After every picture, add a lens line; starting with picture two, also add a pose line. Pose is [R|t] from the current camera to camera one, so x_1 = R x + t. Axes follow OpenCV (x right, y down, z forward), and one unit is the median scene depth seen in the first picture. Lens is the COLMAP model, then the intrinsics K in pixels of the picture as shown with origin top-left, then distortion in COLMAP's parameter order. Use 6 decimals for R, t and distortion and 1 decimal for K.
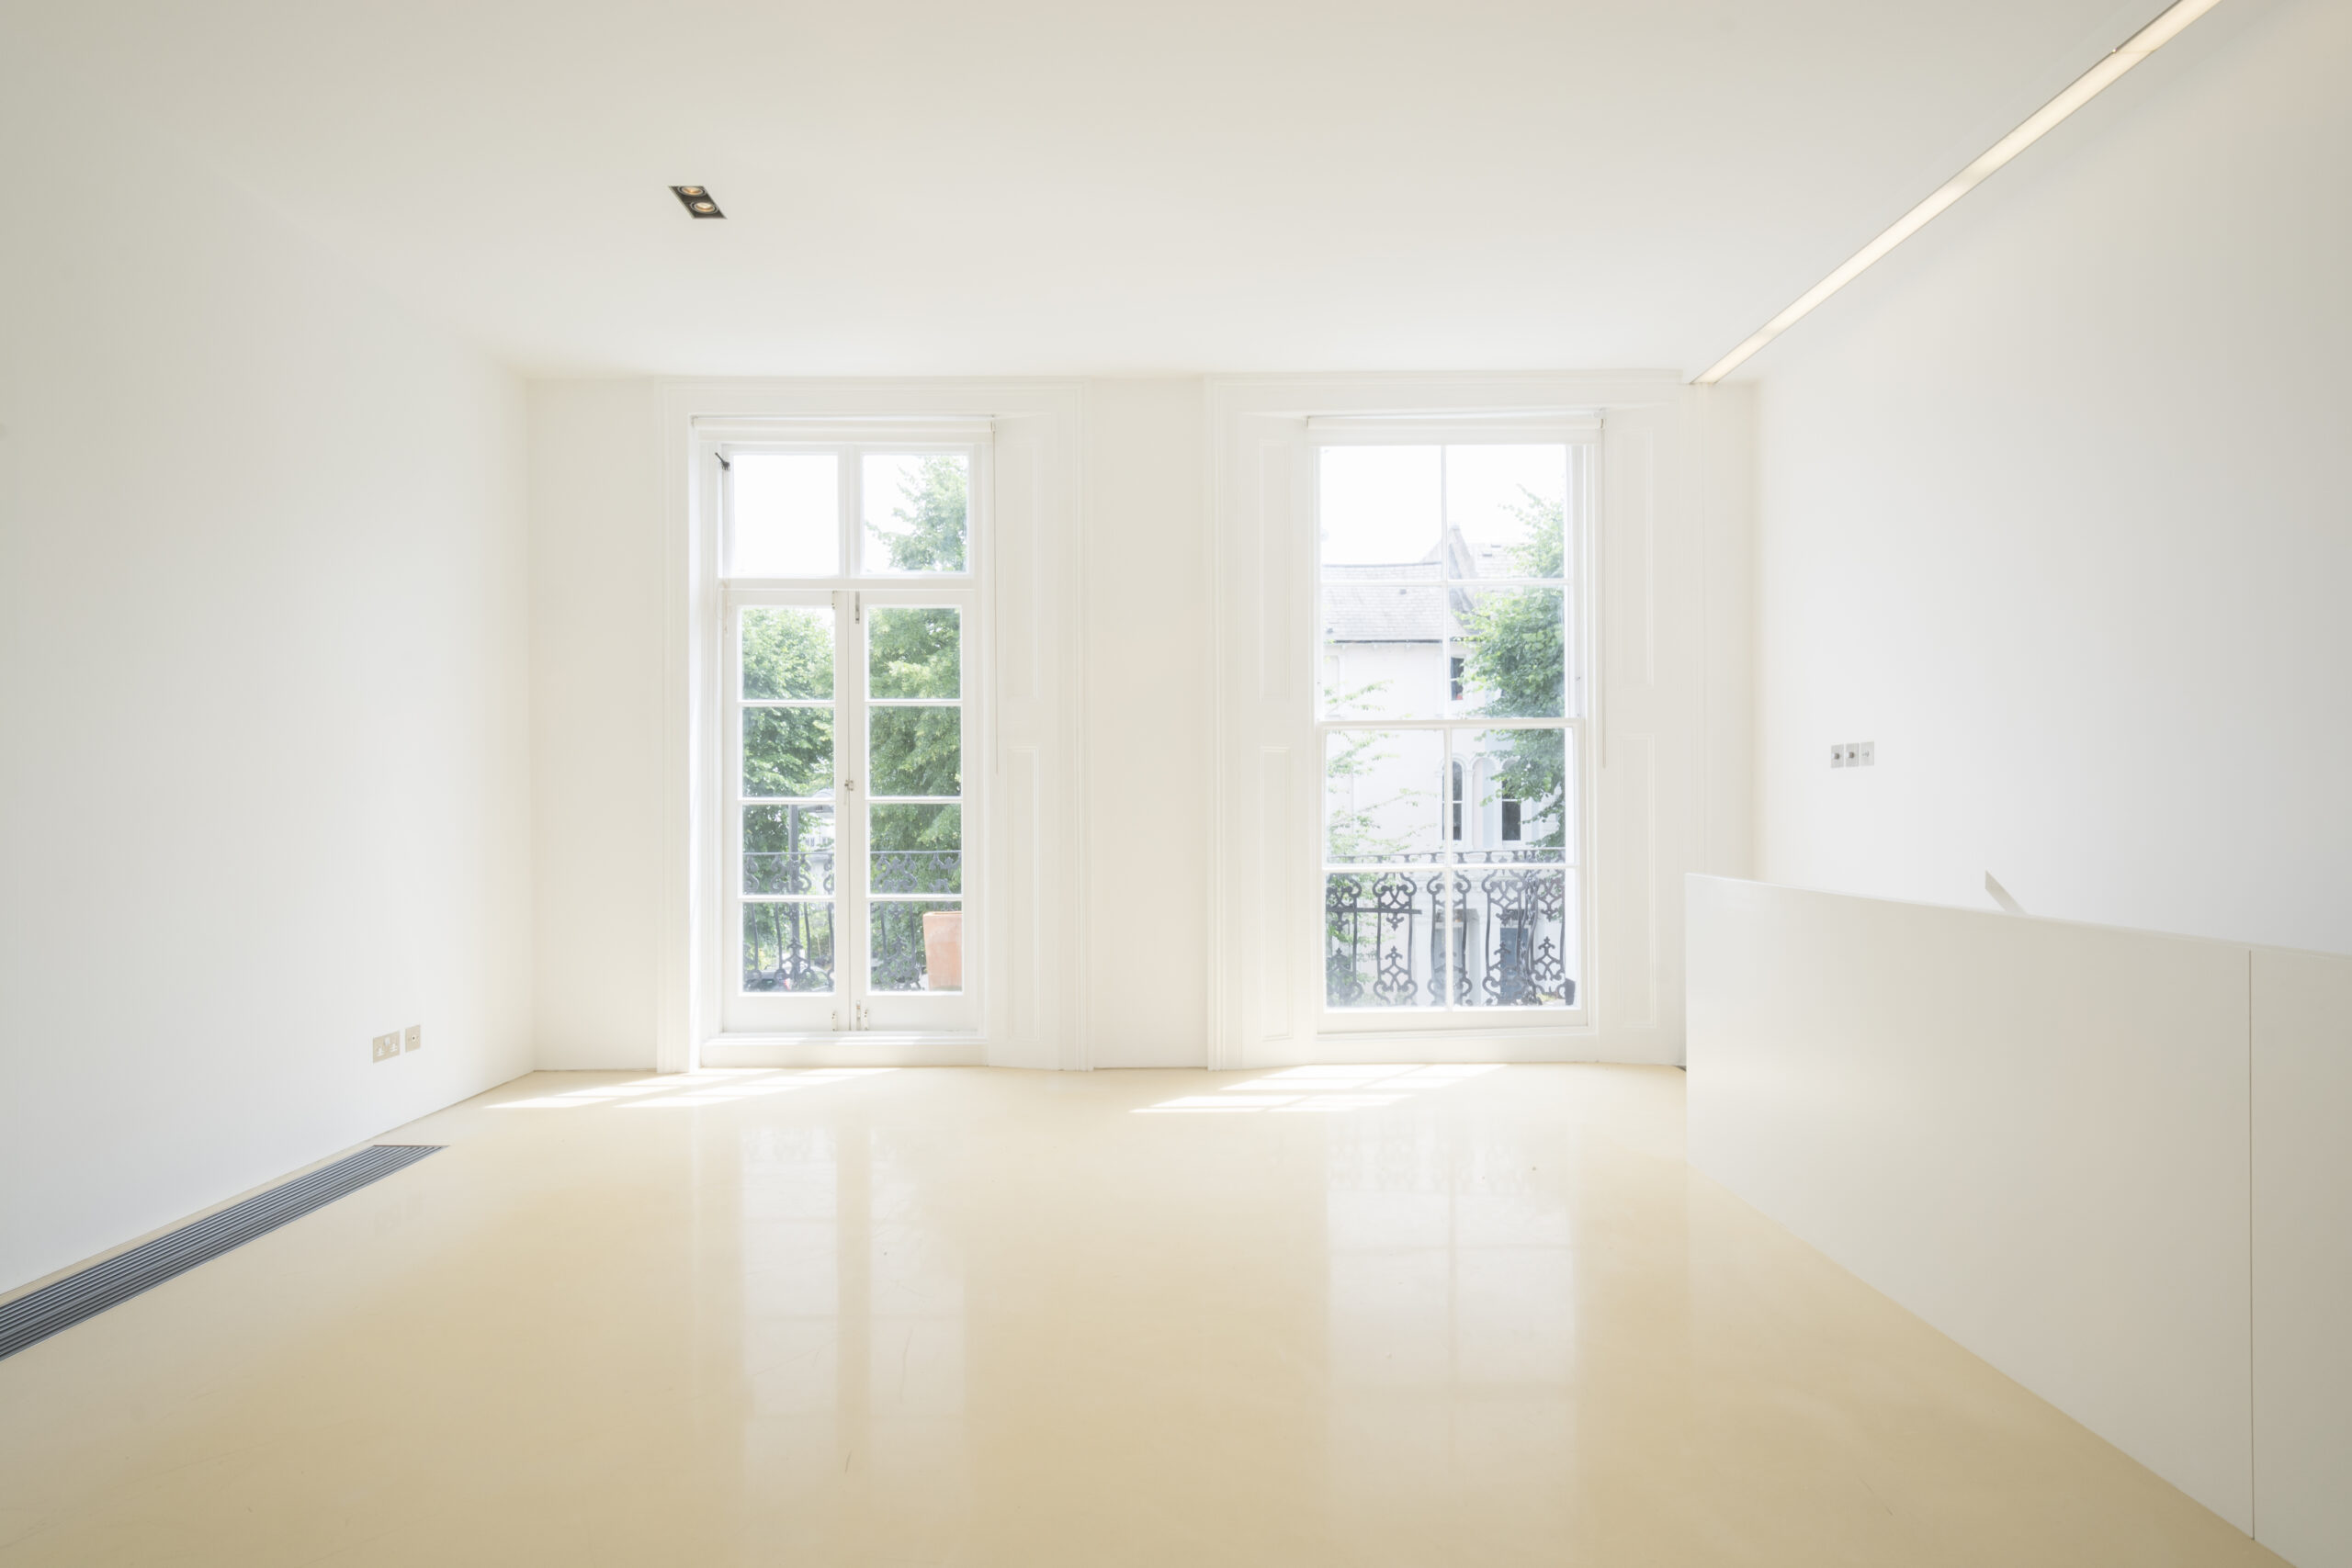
lens RADIAL K [[1224.1, 0, 1173.6], [0, 1224.1, 809.1], [0, 0, 1]] dist [-0.003386, -0.000101]
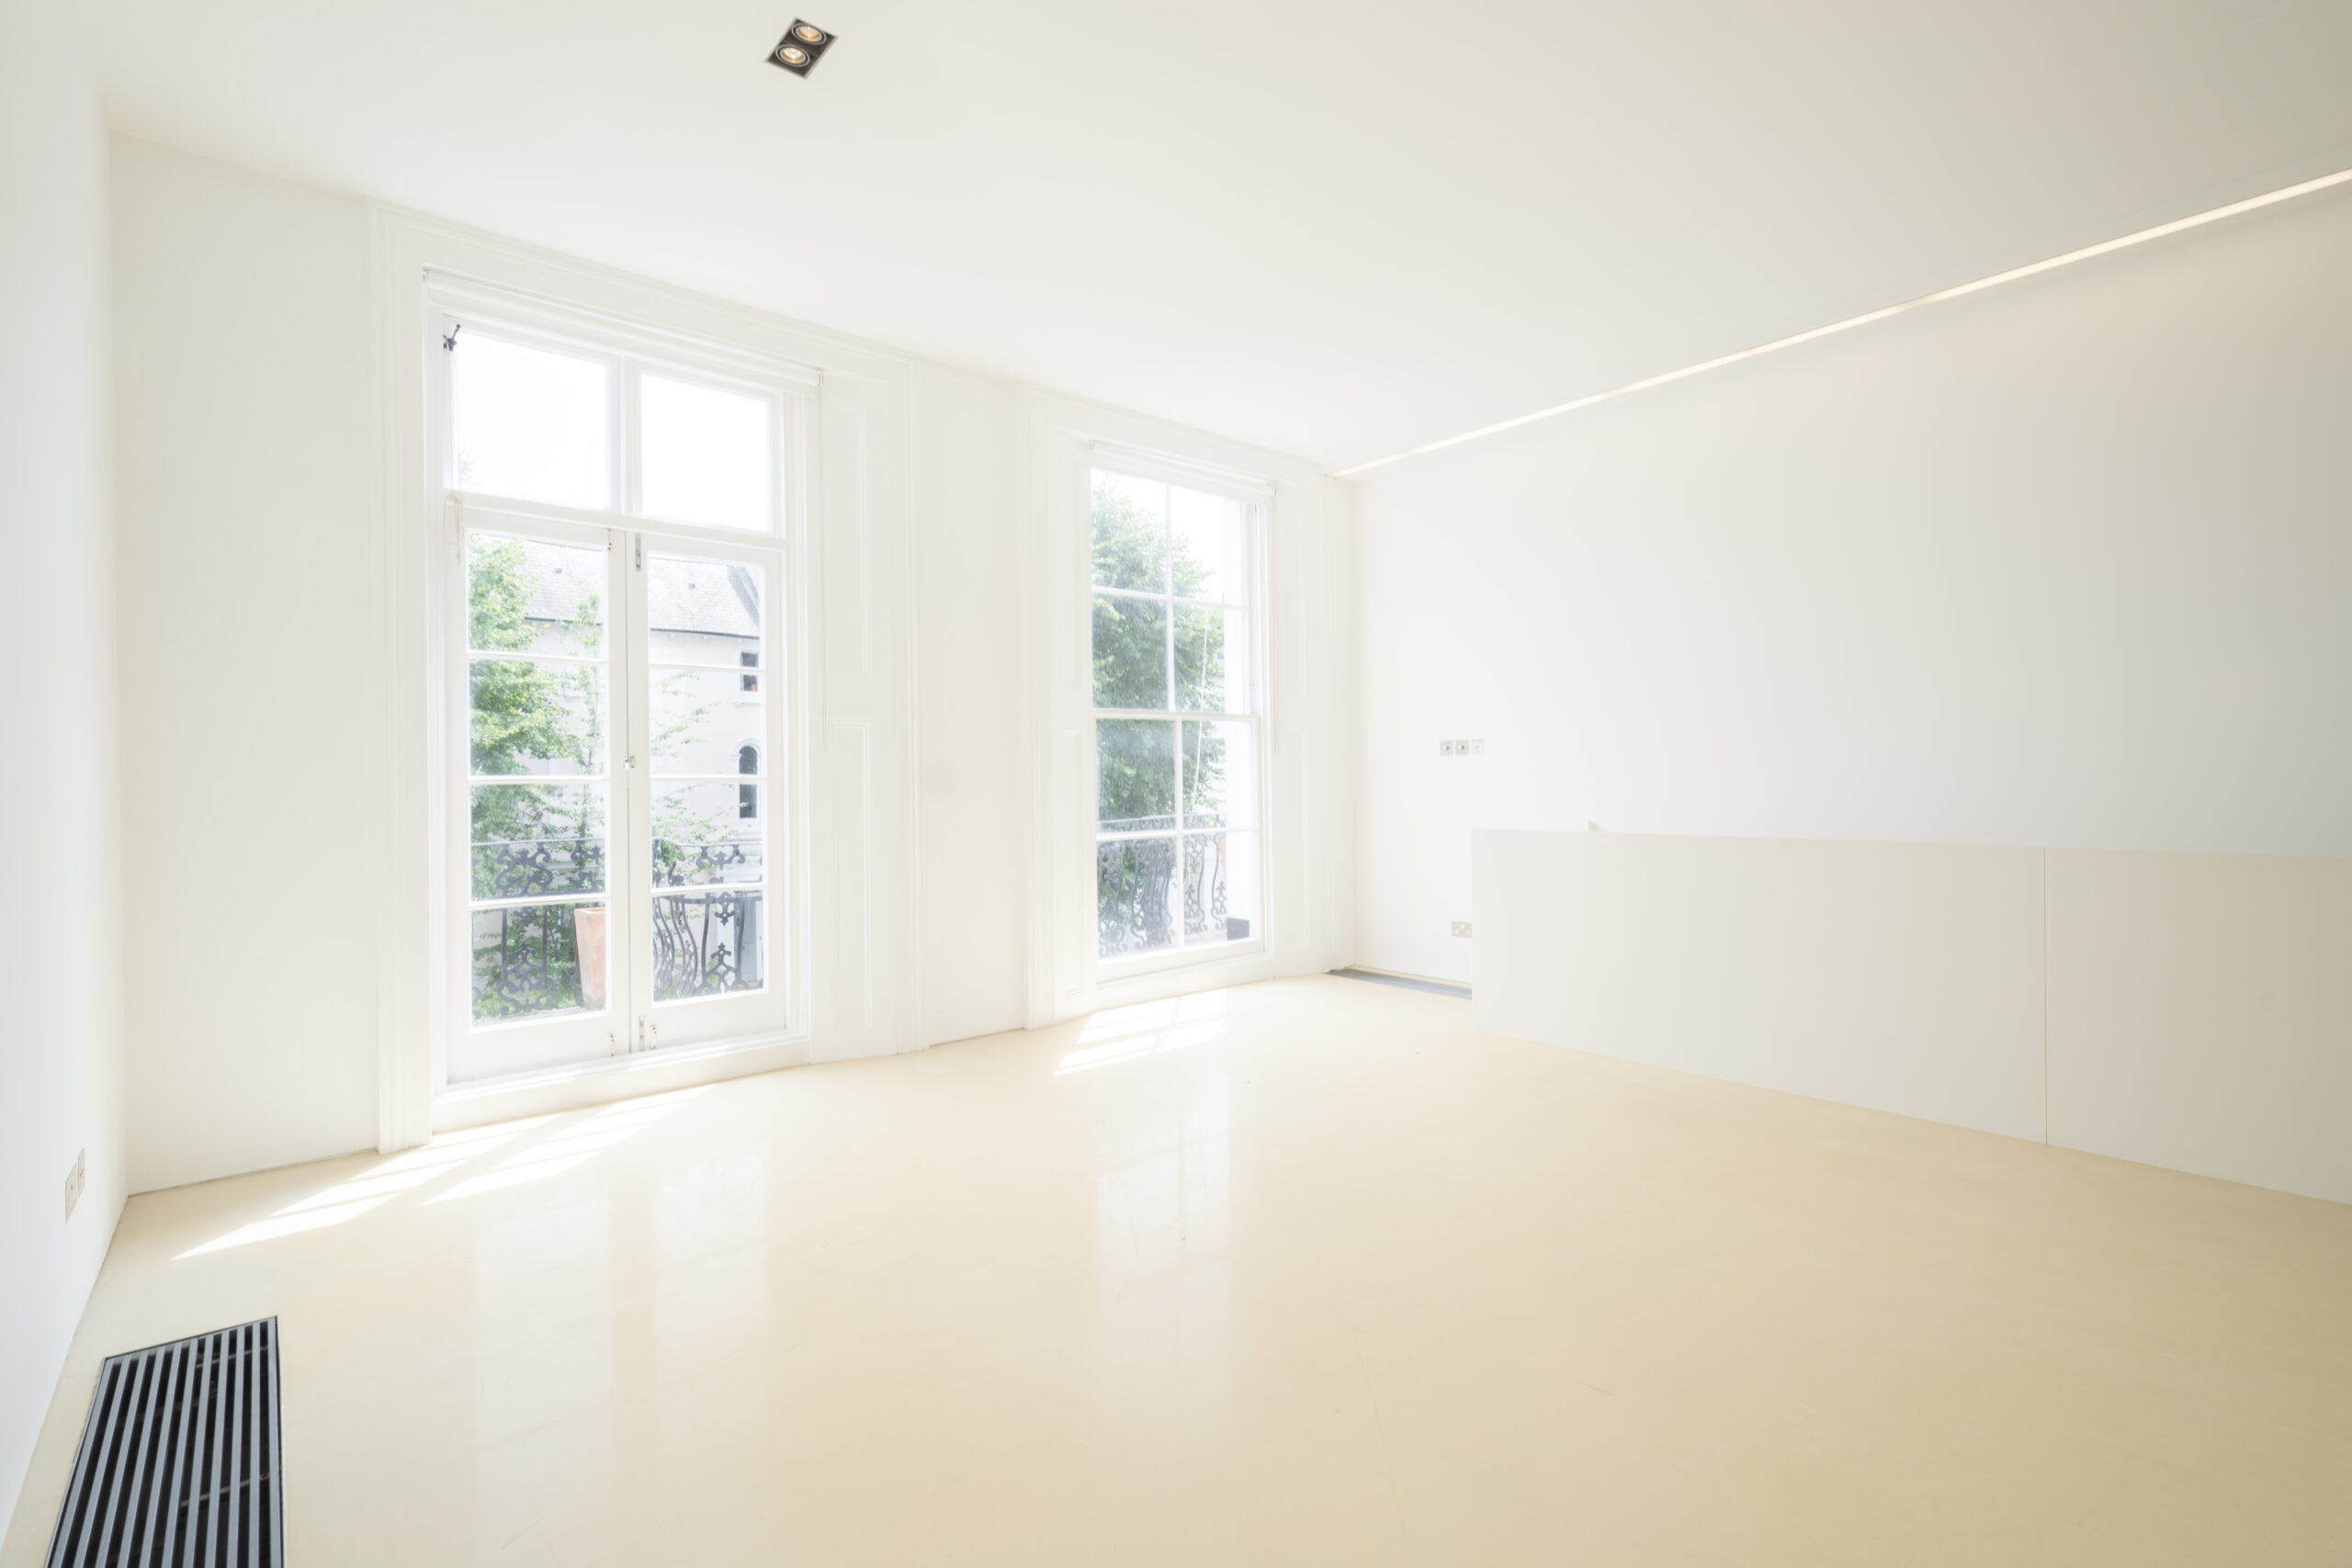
lens RADIAL K [[1046.6, 0, 1176.0], [0, 1046.6, 784.0], [0, 0, 1]] dist [0.002083, 0.000151]
pose [[0.761883, -0.004694, 0.647698, -0.451758], [0.008396, 0.999961, -0.002629, 0.001156], [-0.647660, 0.007441, 0.761893, 0.209746]]
